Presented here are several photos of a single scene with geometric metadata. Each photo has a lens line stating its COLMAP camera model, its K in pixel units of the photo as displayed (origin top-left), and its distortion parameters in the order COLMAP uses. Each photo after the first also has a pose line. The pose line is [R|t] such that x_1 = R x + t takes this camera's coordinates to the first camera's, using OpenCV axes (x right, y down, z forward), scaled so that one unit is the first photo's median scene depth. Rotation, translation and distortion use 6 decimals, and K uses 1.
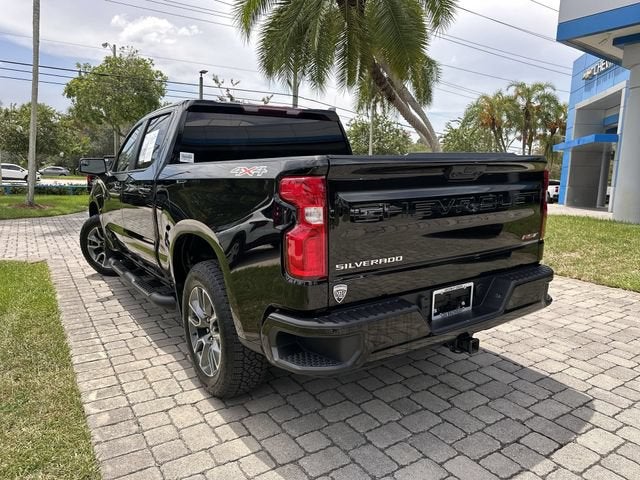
lens RADIAL K [[452.0, 0, 322.4], [0, 452.0, 243.0], [0, 0, 1]] dist [0.026248, -0.037653]
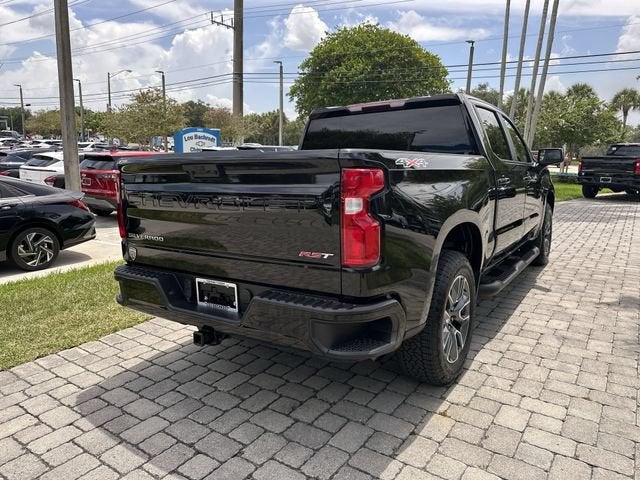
lens RADIAL K [[452.0, 0, 317.4], [0, 452.0, 243.3], [0, 0, 1]] dist [0.026248, -0.037653]
pose [[0.367296, 0.161884, -0.915908, 1.028902], [-0.139860, 0.983153, 0.117682, -0.111853], [0.919529, 0.084875, 0.383749, 0.640801]]
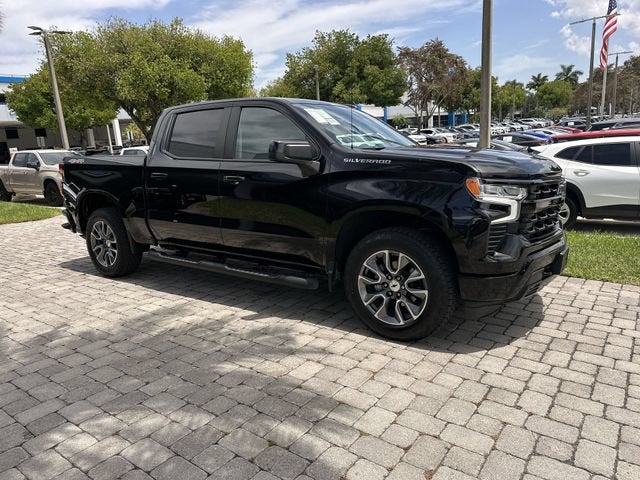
lens RADIAL K [[452.0, 0, 318.3], [0, 452.0, 237.6], [0, 0, 1]] dist [0.026248, -0.037653]
pose [[-0.936923, 0.096681, -0.335900, 0.112062], [-0.020562, 0.944077, 0.329085, -0.512007], [0.348932, 0.315234, -0.882539, 3.121190]]
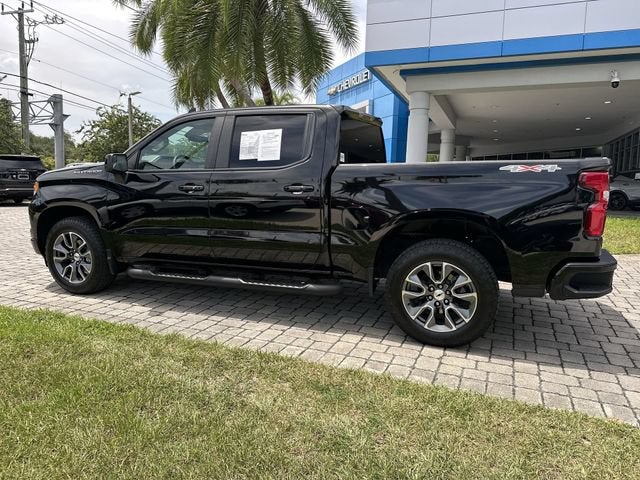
lens RADIAL K [[452.0, 0, 321.4], [0, 452.0, 229.3], [0, 0, 1]] dist [0.026248, -0.037653]
pose [[0.823698, -0.070906, 0.562577, -1.106219], [0.084134, 0.996452, 0.002404, -0.017670], [-0.560752, 0.045352, 0.826741, 0.134330]]
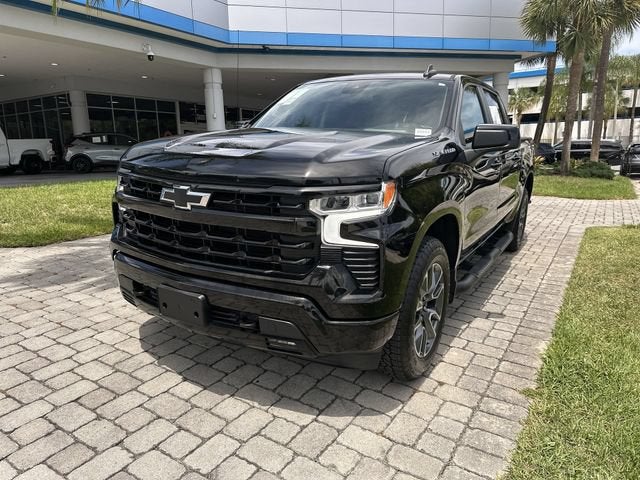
lens RADIAL K [[452.0, 0, 320.4], [0, 452.0, 233.6], [0, 0, 1]] dist [0.026248, -0.037653]
pose [[-0.417788, -0.193448, 0.887711, -1.583770], [0.126425, 0.955185, 0.267652, -0.381986], [-0.899706, 0.224051, -0.374608, 2.392114]]
